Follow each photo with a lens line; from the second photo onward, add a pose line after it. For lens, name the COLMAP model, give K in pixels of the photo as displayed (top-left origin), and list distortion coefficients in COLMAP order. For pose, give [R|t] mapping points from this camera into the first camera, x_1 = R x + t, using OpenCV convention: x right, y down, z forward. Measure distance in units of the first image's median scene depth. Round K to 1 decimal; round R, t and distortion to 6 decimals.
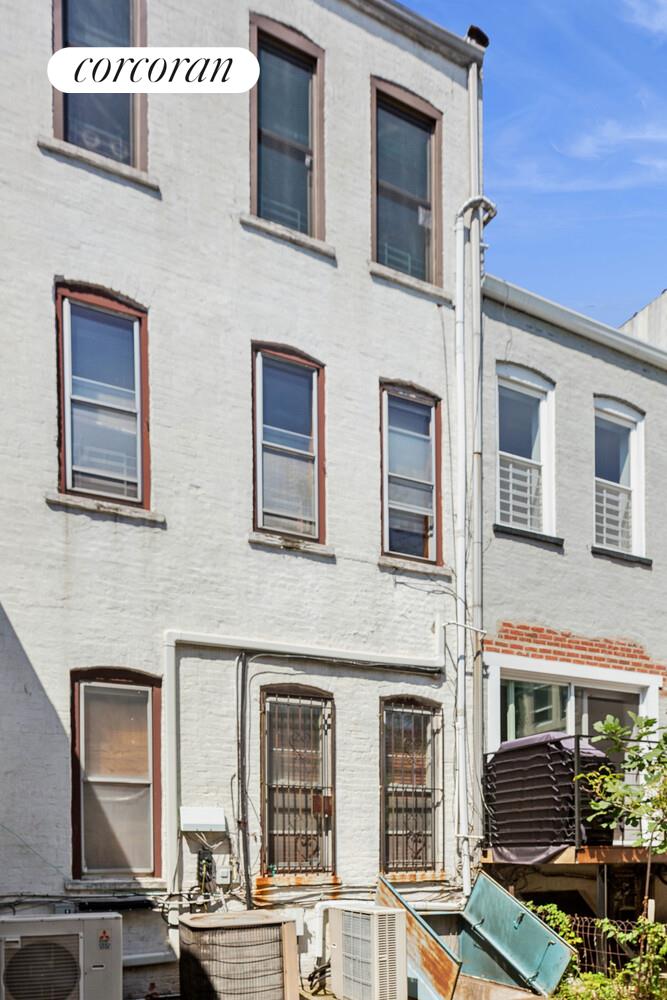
lens RADIAL K [[683.3, 0, 333.5], [0, 683.3, 500.0], [0, 0, 1]] dist [0.003057, 0.000883]
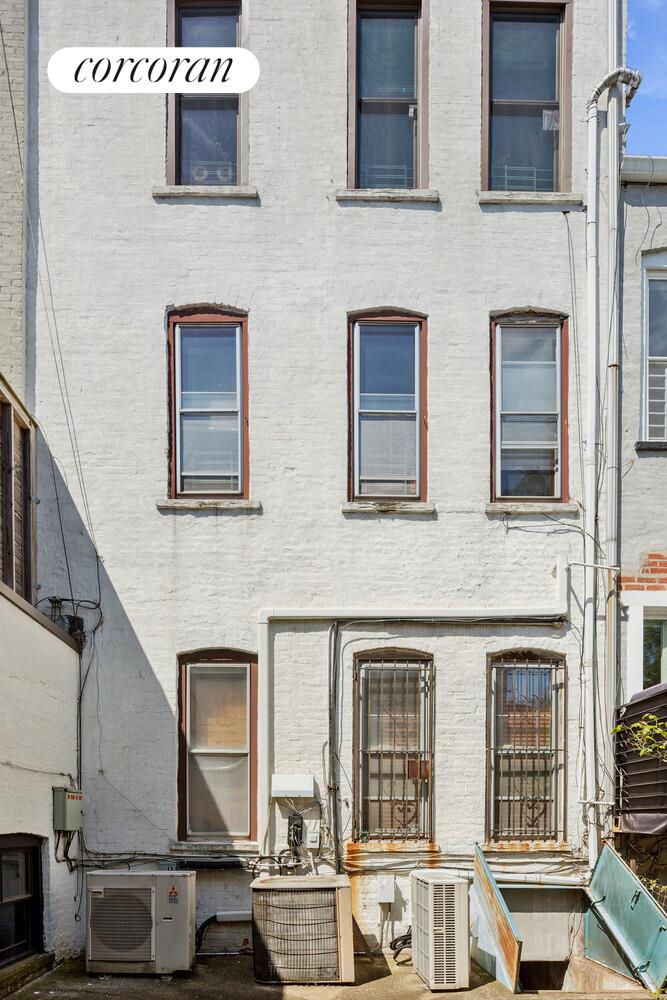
lens RADIAL K [[675.4, 0, 333.5], [0, 675.4, 500.0], [0, 0, 1]] dist [0.005294, 0.002184]
pose [[0.902335, -0.178802, -0.392200, 0.271310], [0.190349, 0.981670, -0.009602, 0.053676], [0.386728, -0.065991, 0.919830, 0.094856]]
